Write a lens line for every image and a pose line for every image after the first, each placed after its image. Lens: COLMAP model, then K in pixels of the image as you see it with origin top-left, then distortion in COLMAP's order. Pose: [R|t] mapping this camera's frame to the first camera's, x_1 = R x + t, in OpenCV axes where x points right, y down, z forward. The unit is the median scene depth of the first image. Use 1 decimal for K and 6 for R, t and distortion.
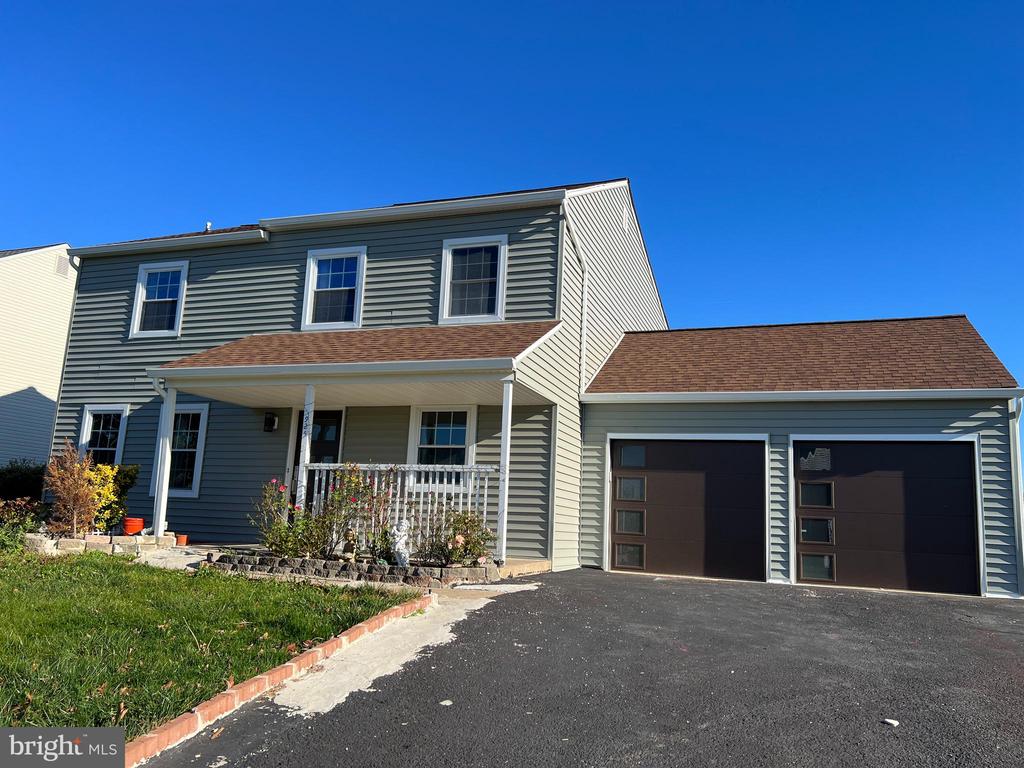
lens RADIAL K [[779.3, 0, 512.0], [0, 779.3, 384.0], [0, 0, 1]] dist [0.101470, -0.153406]
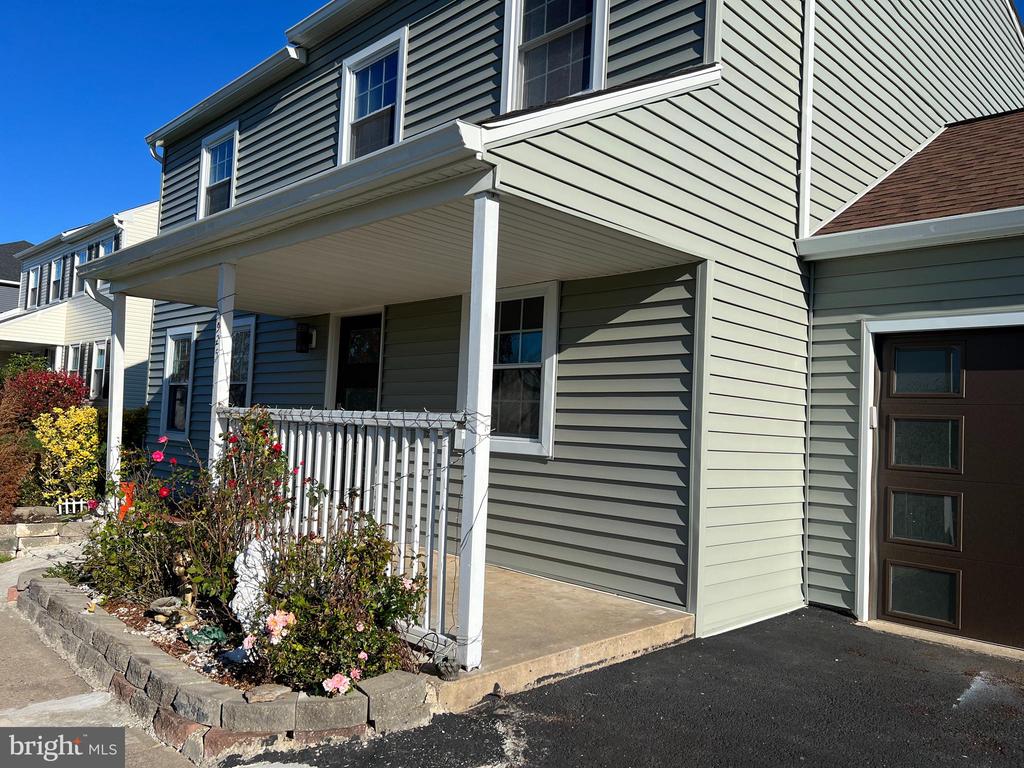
lens RADIAL K [[779.3, 0, 512.0], [0, 779.3, 384.0], [0, 0, 1]] dist [0.101470, -0.153406]
pose [[0.901925, -0.029919, -0.430855, 0.134276], [0.074546, 0.993409, 0.087066, 0.044429], [0.425410, -0.110646, 0.898211, 0.504171]]
